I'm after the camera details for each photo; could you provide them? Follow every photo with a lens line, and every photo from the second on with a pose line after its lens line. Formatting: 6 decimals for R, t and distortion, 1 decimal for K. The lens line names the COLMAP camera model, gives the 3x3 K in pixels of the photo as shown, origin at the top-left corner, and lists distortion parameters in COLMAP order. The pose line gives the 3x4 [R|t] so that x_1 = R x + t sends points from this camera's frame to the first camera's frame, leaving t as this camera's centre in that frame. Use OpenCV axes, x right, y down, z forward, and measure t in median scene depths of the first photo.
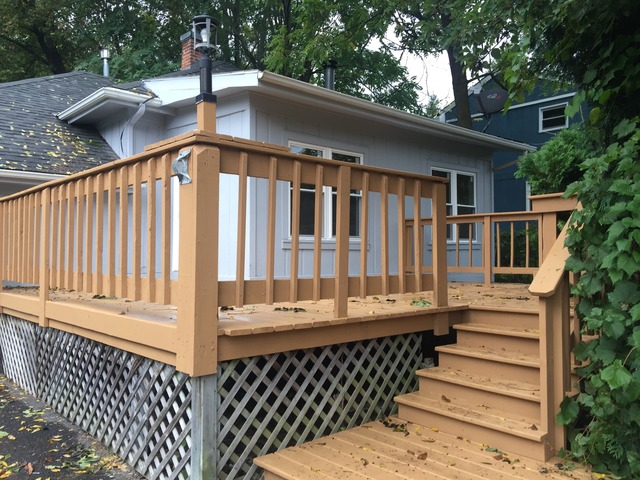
lens RADIAL K [[543.3, 0, 319.6], [0, 543.3, 235.4], [0, 0, 1]] dist [0.088971, -0.146382]
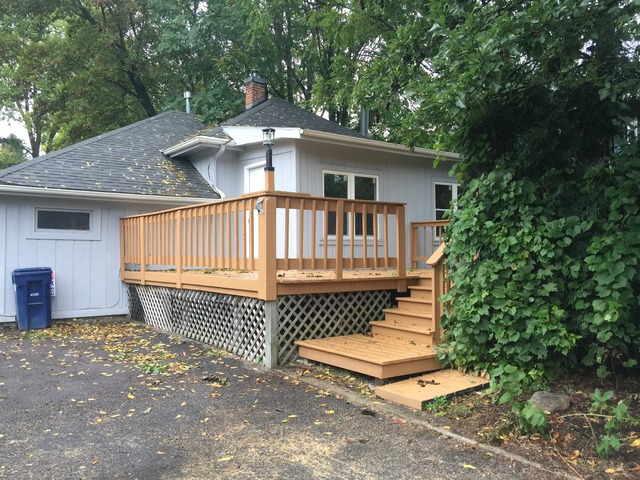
lens RADIAL K [[543.3, 0, 319.6], [0, 543.3, 235.4], [0, 0, 1]] dist [0.088971, -0.146382]
pose [[0.994900, -0.010410, -0.100327, 0.166115], [0.010969, 0.999927, 0.005025, -0.013357], [0.100267, -0.006100, 0.994942, -0.930388]]
